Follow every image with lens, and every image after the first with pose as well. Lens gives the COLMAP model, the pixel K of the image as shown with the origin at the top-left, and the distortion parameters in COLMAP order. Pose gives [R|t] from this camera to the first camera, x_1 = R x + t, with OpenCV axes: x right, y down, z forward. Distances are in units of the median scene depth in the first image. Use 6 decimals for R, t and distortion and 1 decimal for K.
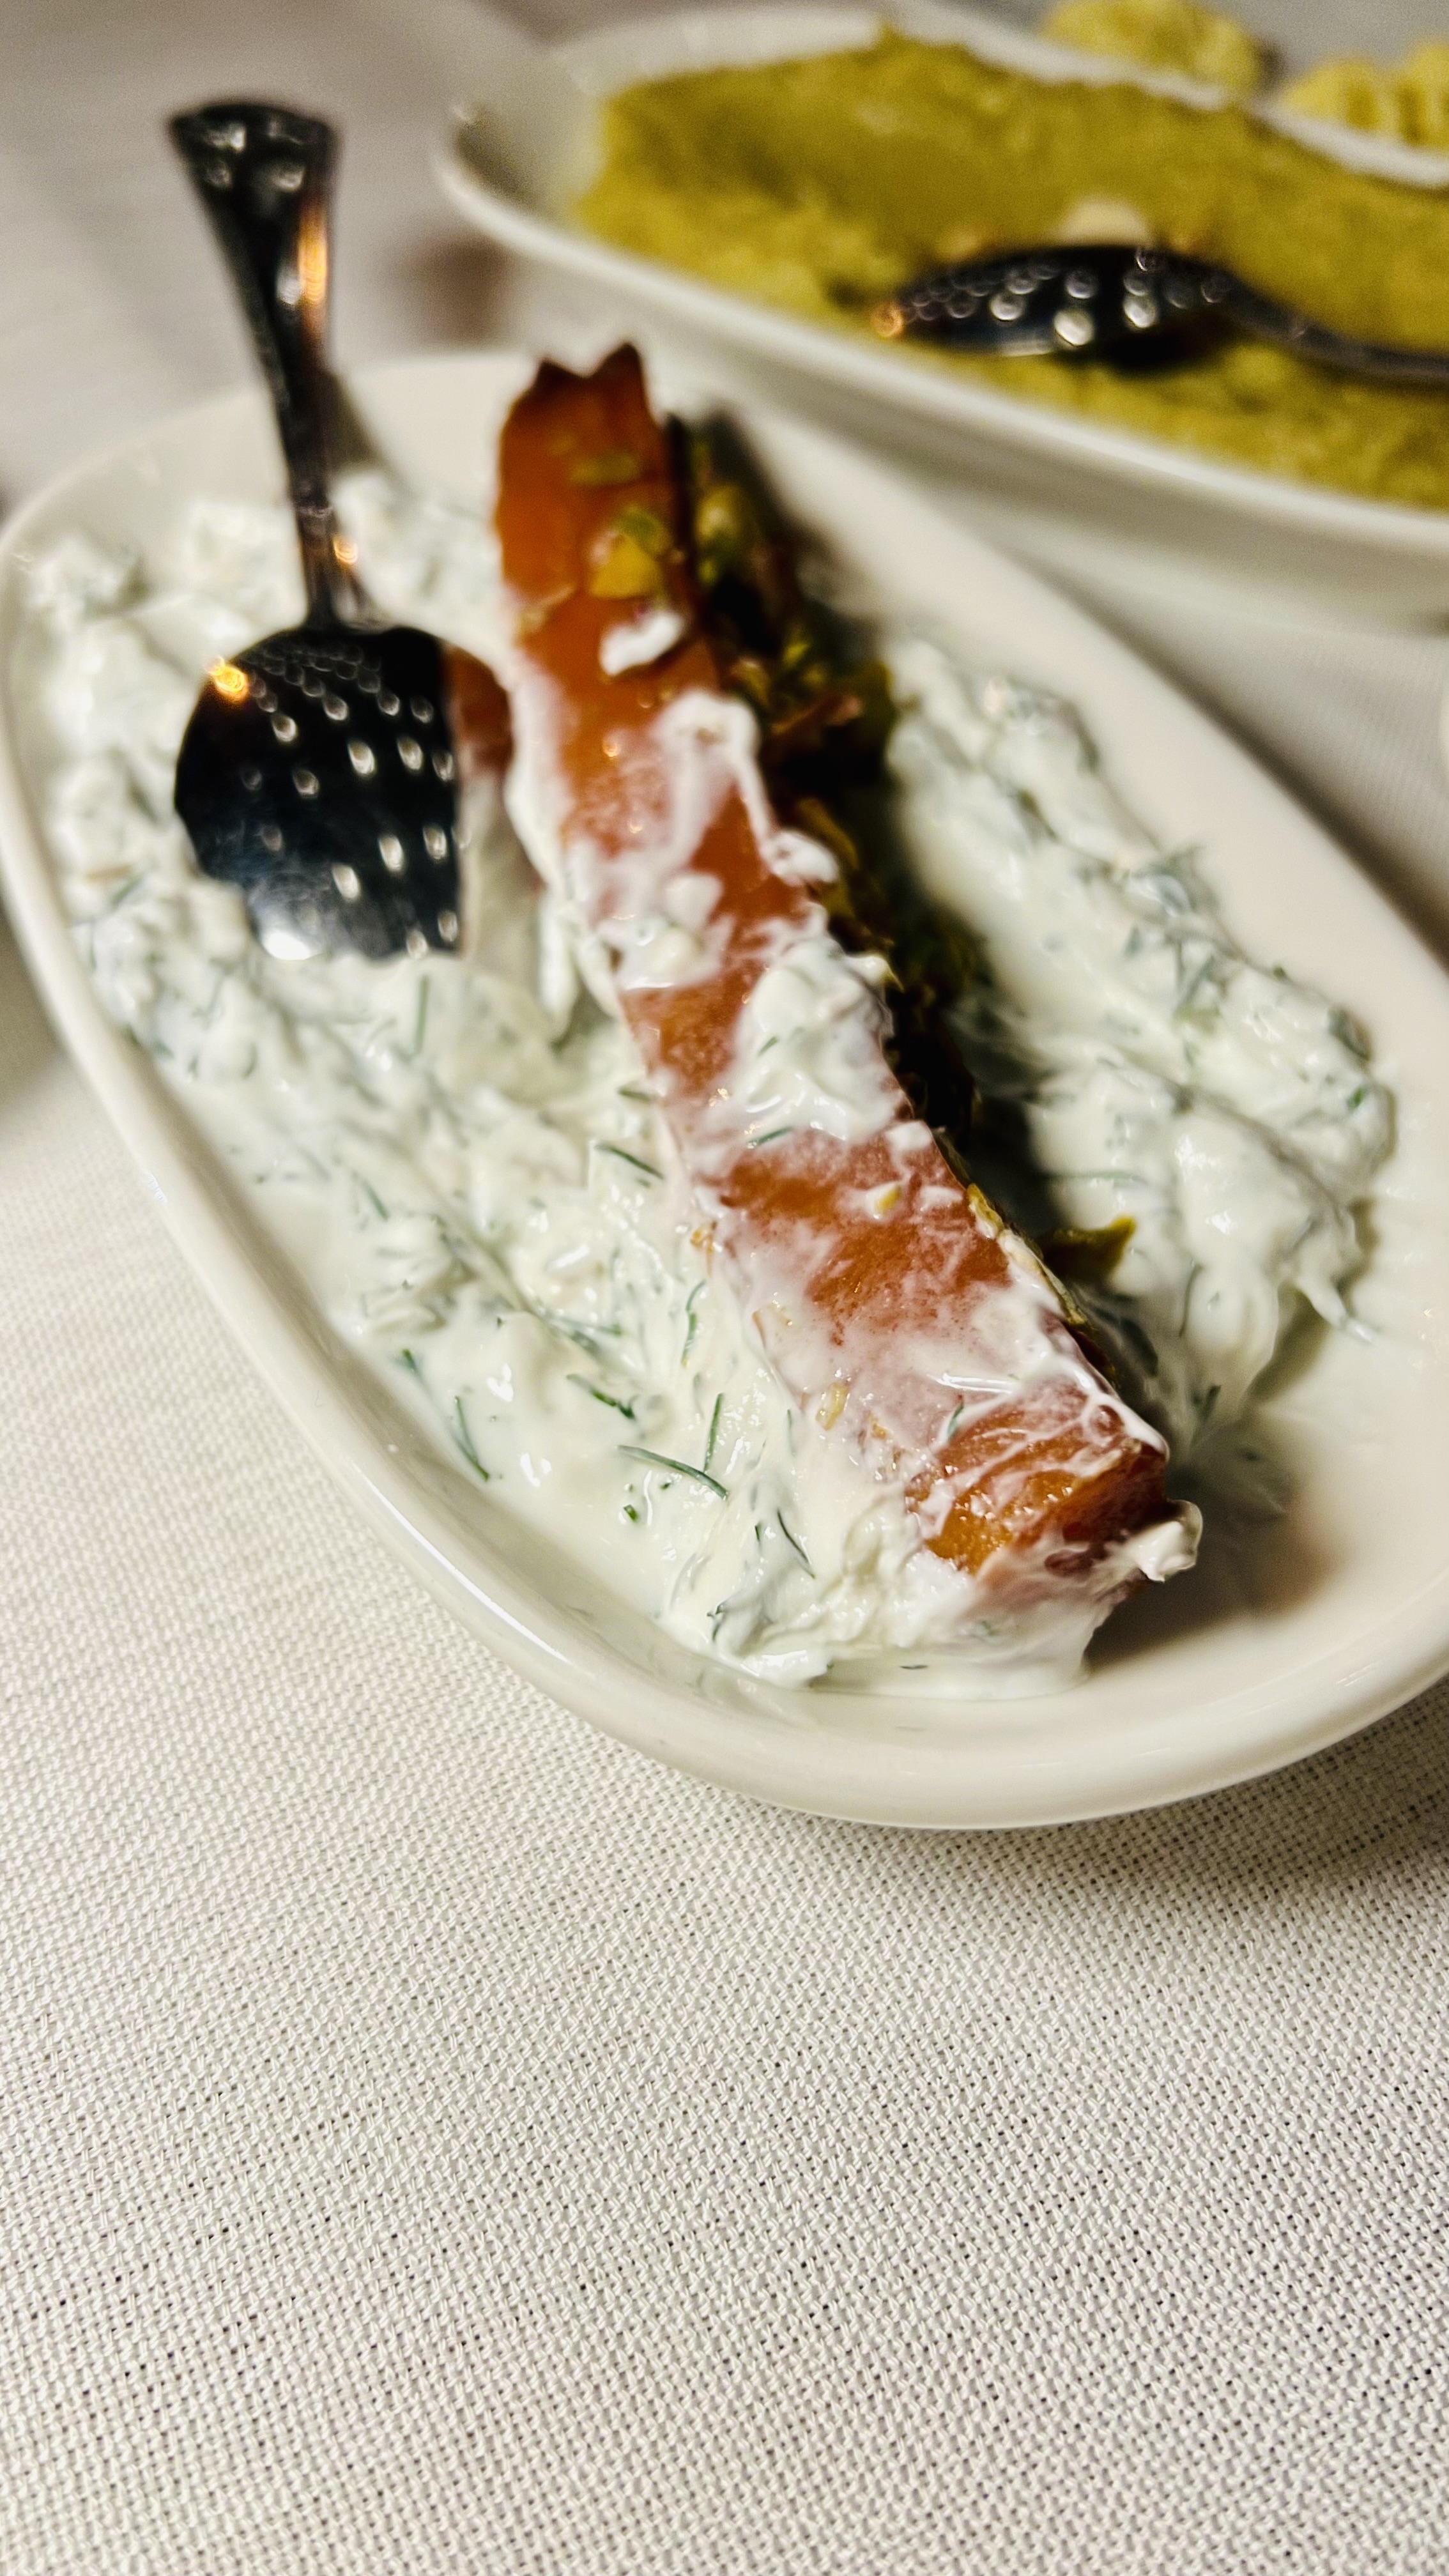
lens RADIAL K [[1891.0, 0, 724.5], [0, 1891.0, 1288.0], [0, 0, 1]] dist [0.005262, -0.001659]
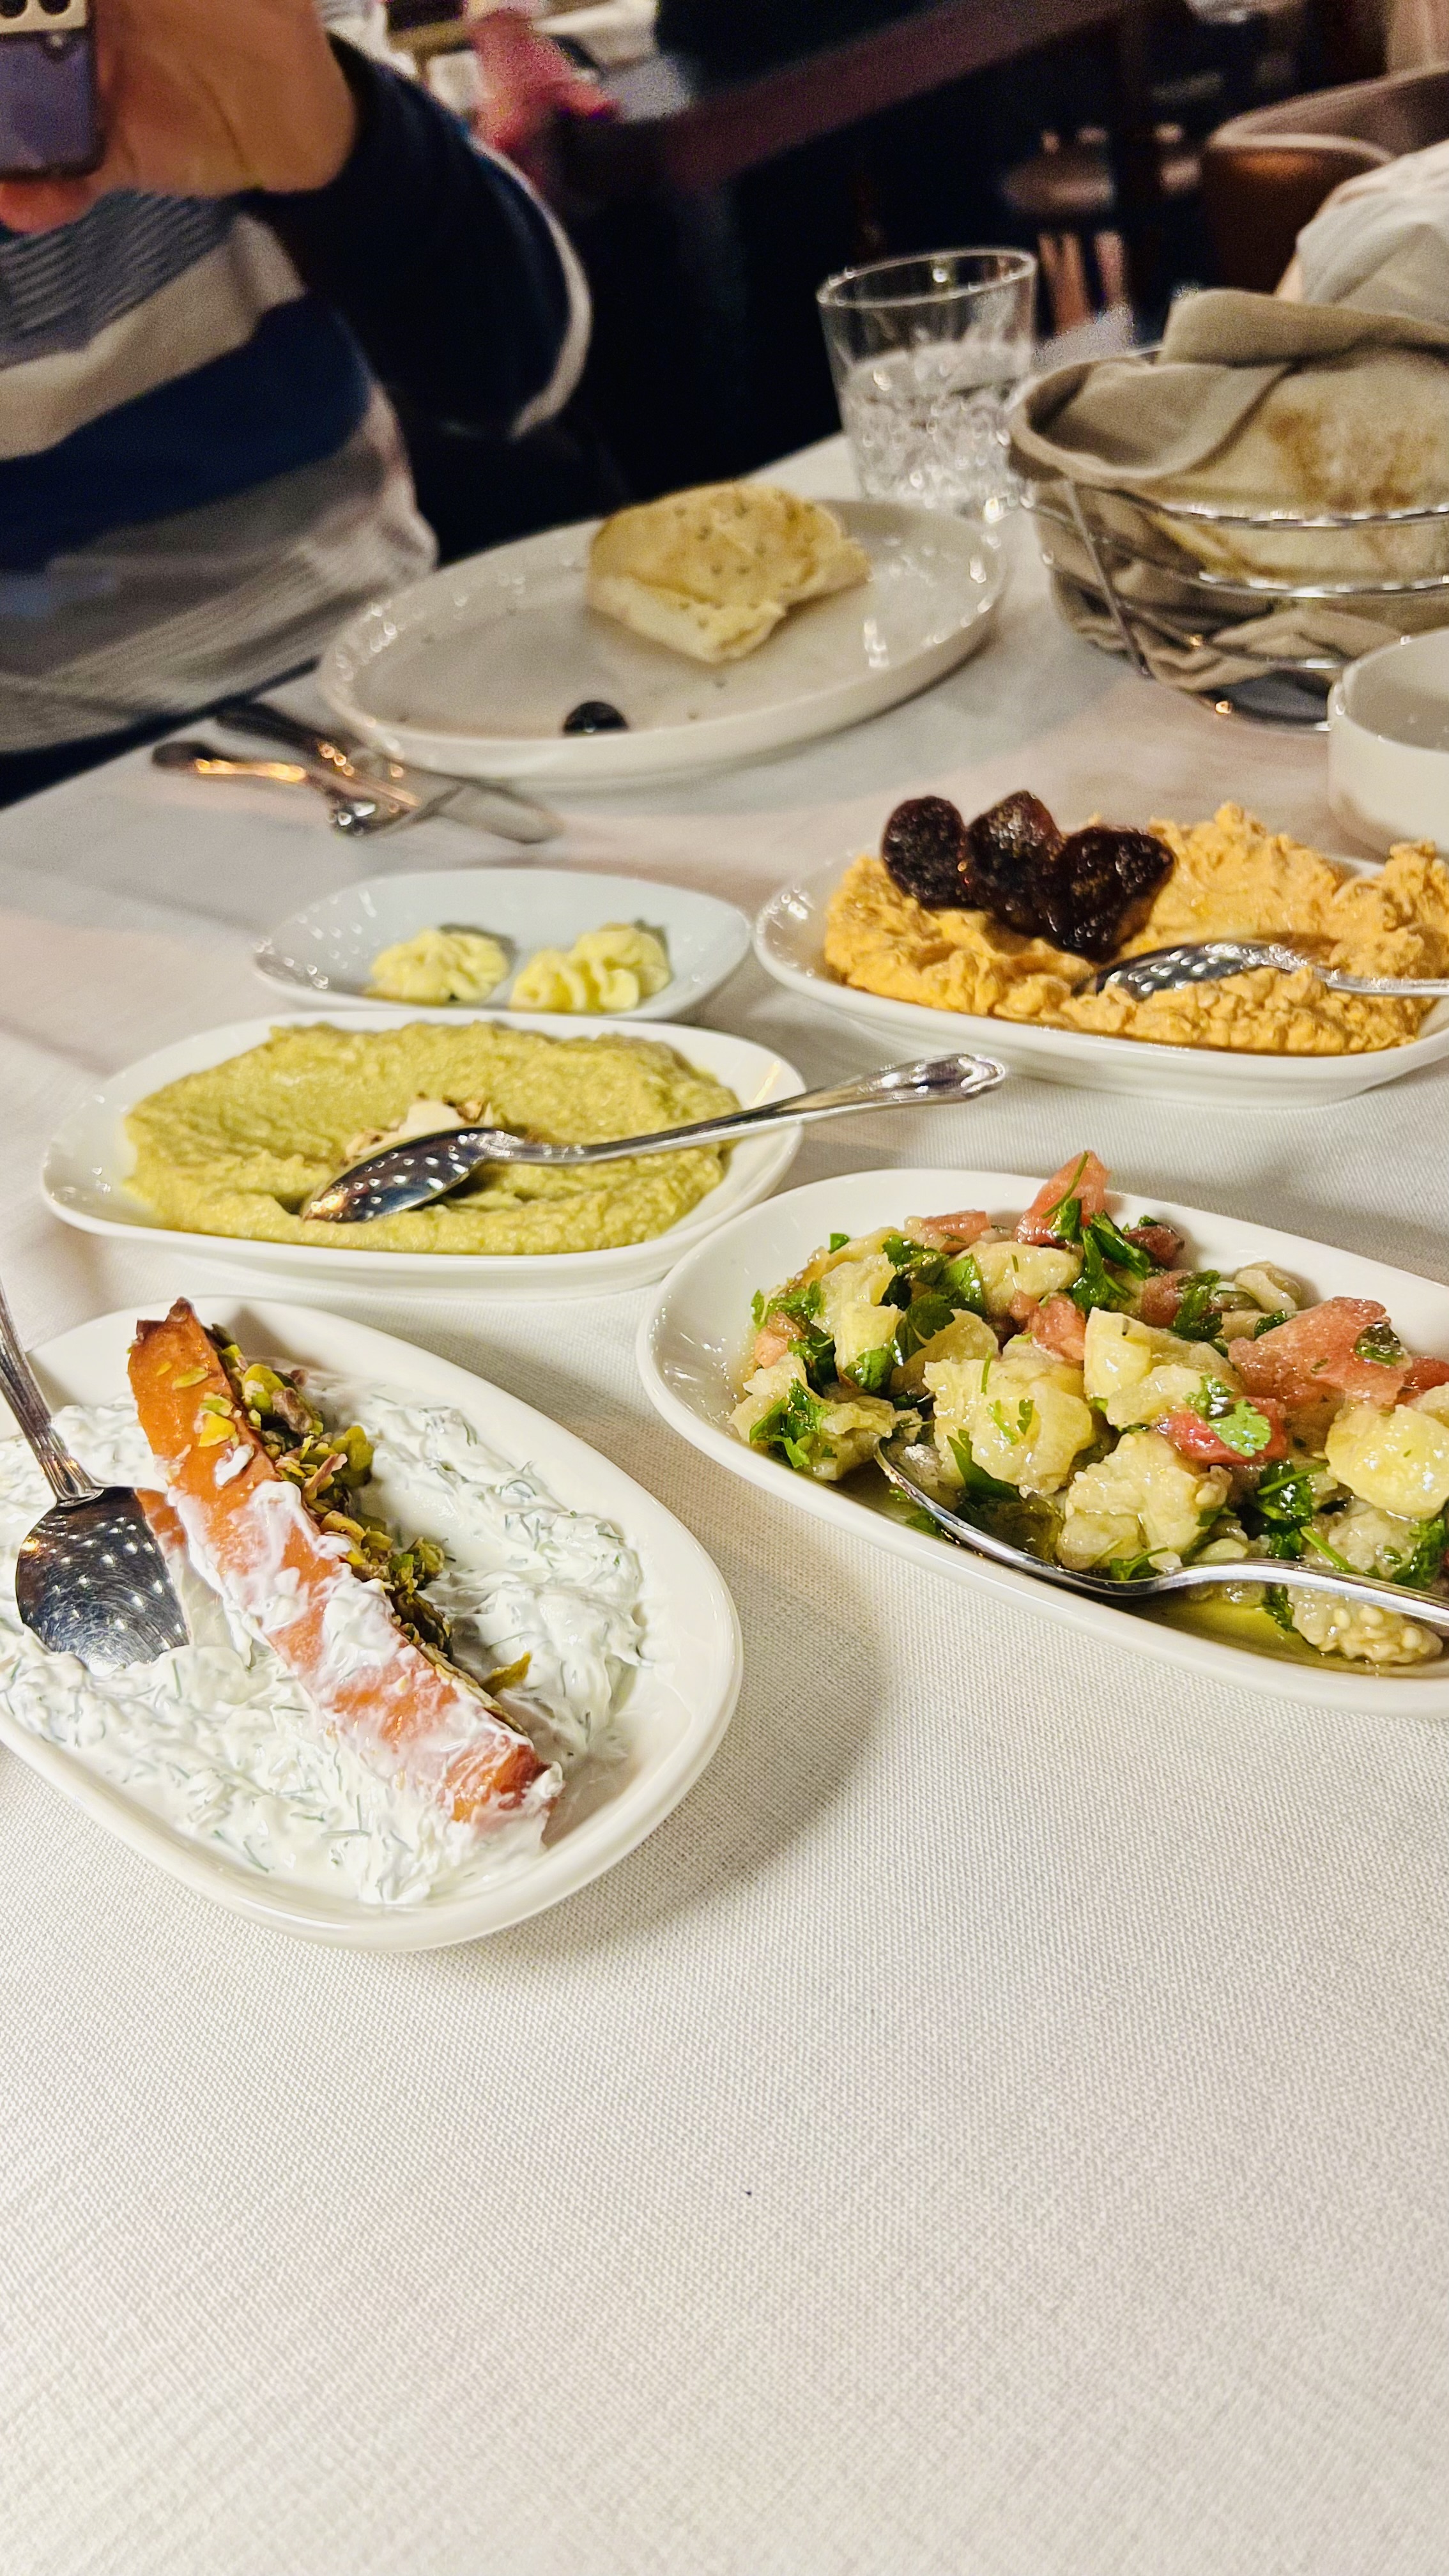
lens RADIAL K [[1891.0, 0, 724.5], [0, 1891.0, 1288.0], [0, 0, 1]] dist [0.005262, -0.001659]
pose [[0.933208, -0.319949, 0.163571, 0.203767], [0.351378, 0.907789, -0.229026, 0.158163], [-0.075211, 0.271204, 0.959579, -1.193138]]
